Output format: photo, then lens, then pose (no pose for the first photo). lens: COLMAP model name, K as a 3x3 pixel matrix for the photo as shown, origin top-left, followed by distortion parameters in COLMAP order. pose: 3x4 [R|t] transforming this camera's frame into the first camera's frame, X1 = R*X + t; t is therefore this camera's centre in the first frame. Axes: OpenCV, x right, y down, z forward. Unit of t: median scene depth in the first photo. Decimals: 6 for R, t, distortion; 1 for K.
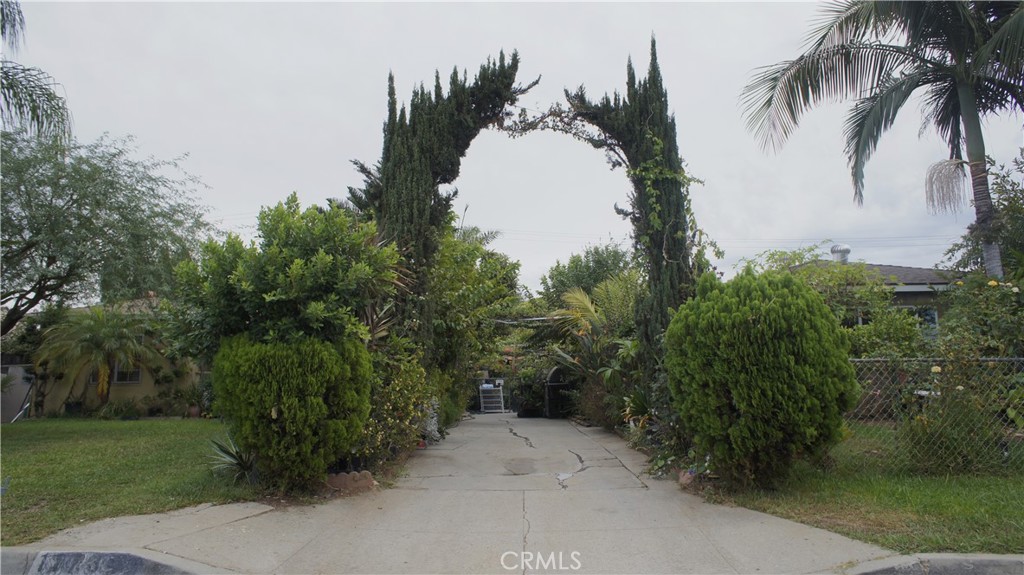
lens RADIAL K [[701.3, 0, 512.0], [0, 701.3, 287.5], [0, 0, 1]] dist [-0.062123, 0.083640]
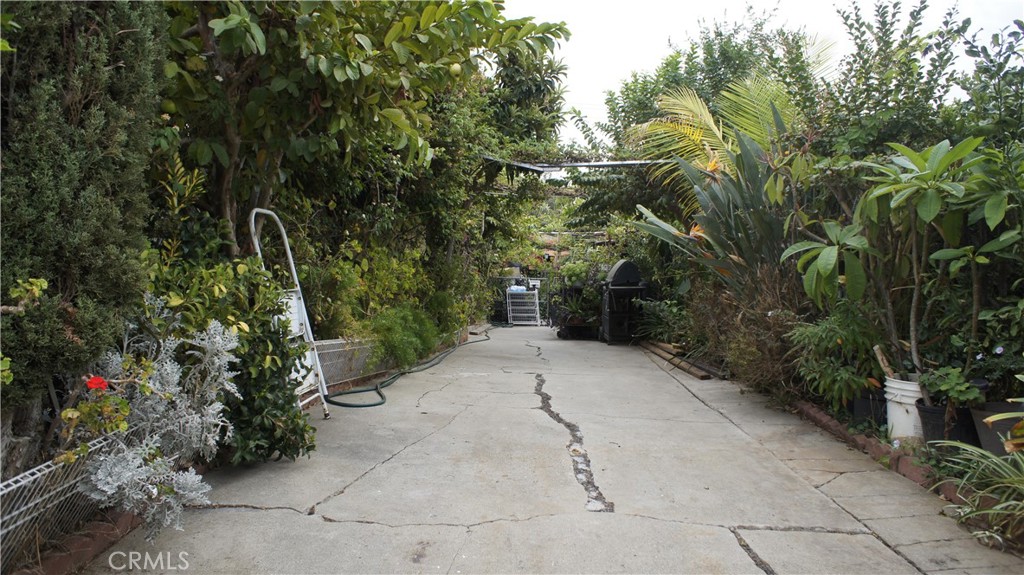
lens RADIAL K [[701.3, 0, 512.0], [0, 701.3, 287.5], [0, 0, 1]] dist [-0.062123, 0.083640]
pose [[0.997675, 0.026560, -0.062764, 0.005457], [-0.017713, 0.990339, 0.137535, 0.053129], [0.065811, -0.136103, 0.988506, 0.374736]]
